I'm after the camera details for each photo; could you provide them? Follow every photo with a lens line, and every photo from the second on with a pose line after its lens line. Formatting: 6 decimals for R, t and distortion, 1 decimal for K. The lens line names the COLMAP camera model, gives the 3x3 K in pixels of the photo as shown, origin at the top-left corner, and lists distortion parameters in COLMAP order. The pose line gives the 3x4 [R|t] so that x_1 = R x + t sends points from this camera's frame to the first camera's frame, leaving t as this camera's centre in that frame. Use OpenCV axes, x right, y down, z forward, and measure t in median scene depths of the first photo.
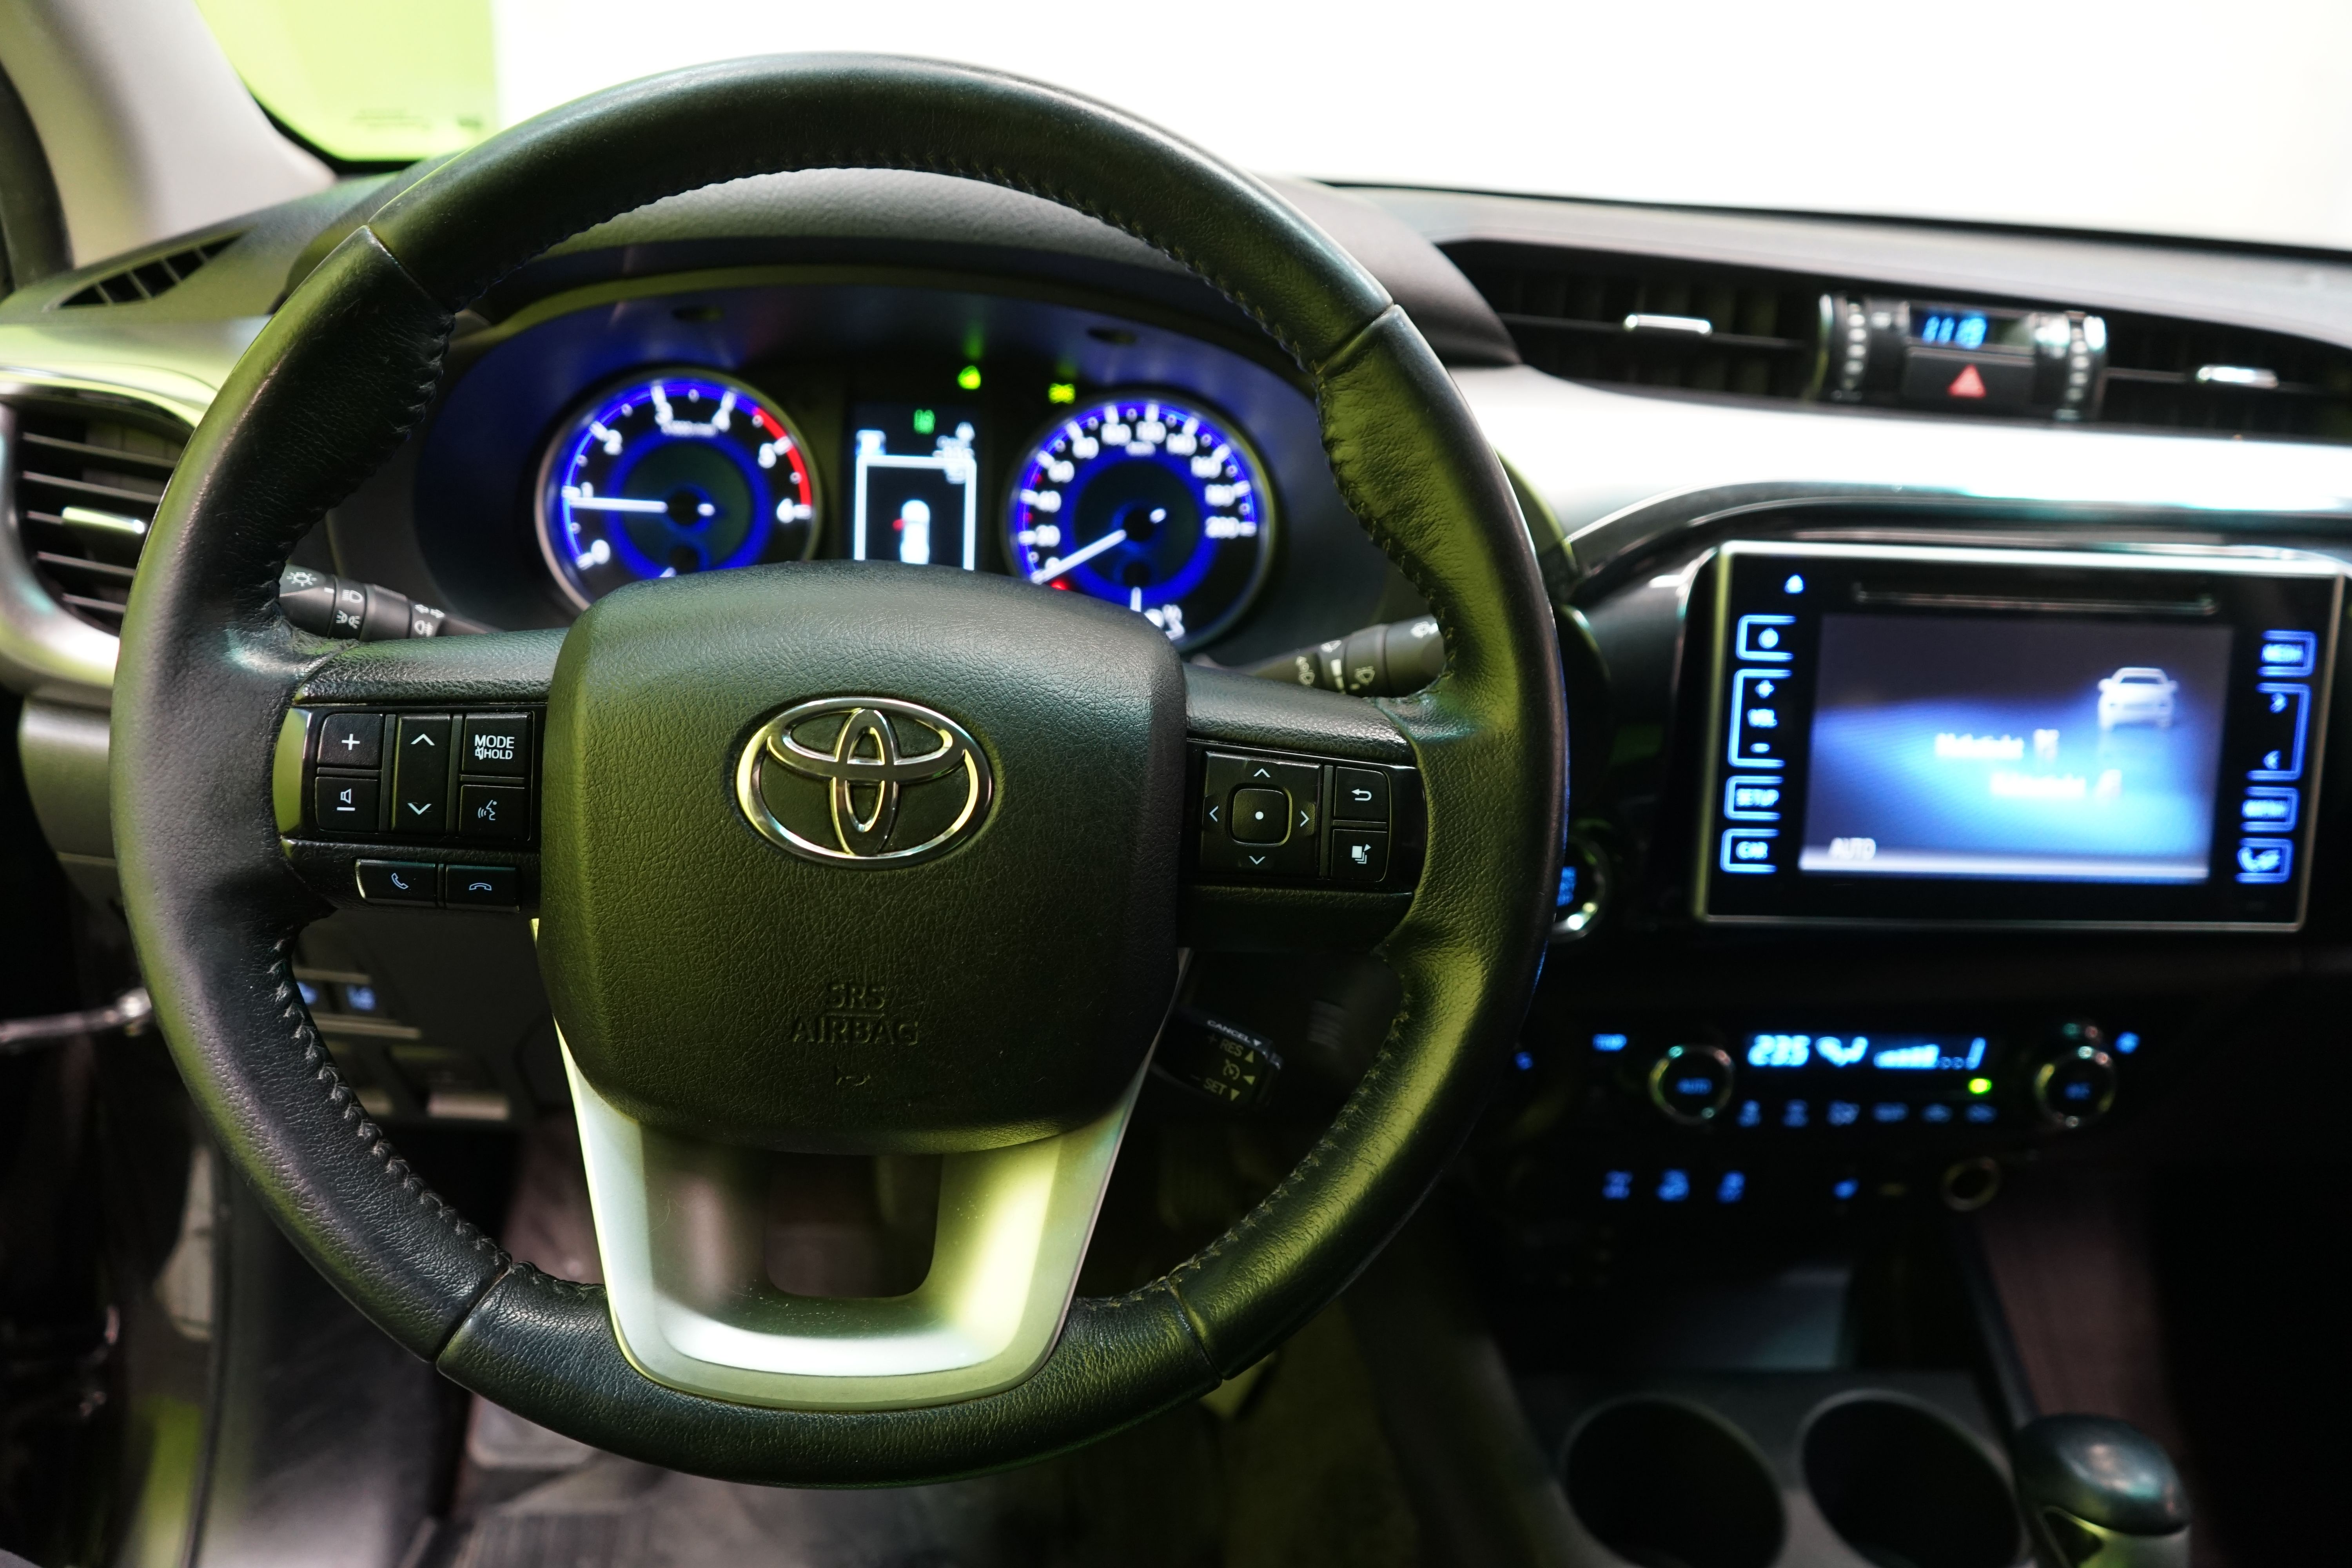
lens RADIAL K [[1896.0, 0, 1176.0], [0, 1896.0, 784.0], [0, 0, 1]] dist [-0.007160, -0.006347]
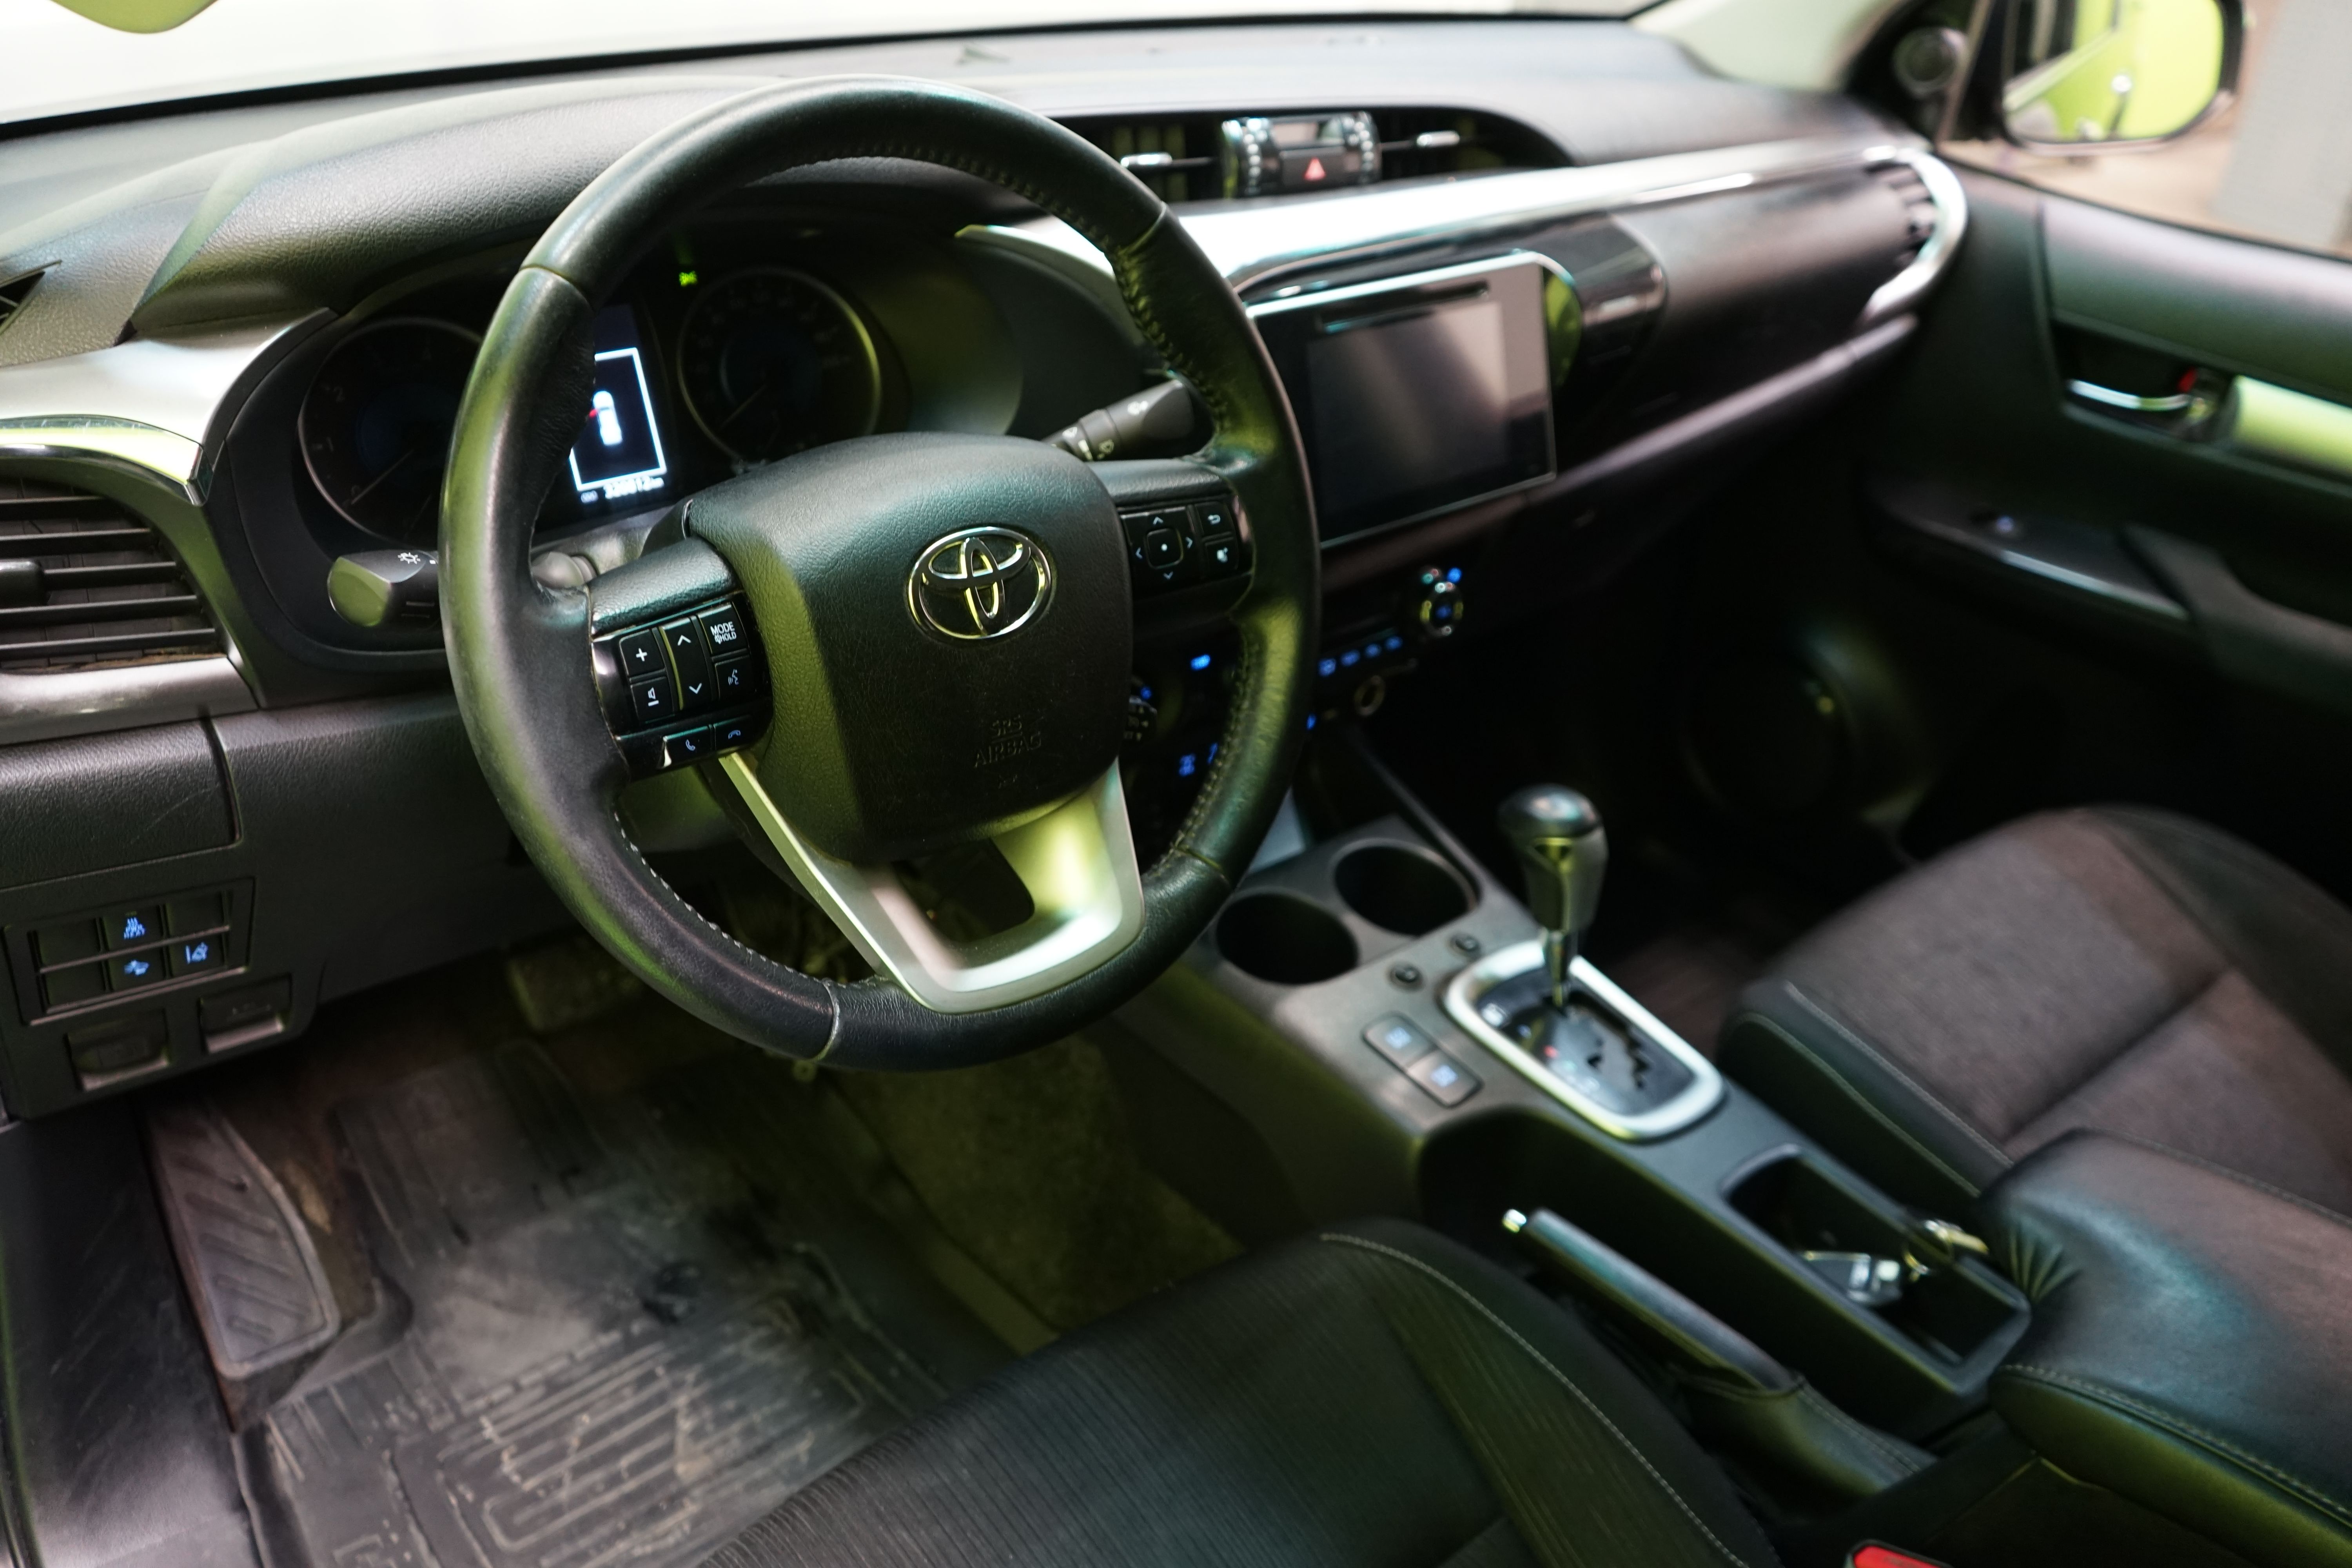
lens RADIAL K [[1902.9, 0, 1176.0], [0, 1902.9, 784.0], [0, 0, 1]] dist [-0.026982, -0.001769]
pose [[0.817757, -0.306022, 0.487466, -0.646350], [0.231320, 0.950271, 0.208507, -0.102681], [-0.527033, -0.057748, 0.847881, -0.287488]]
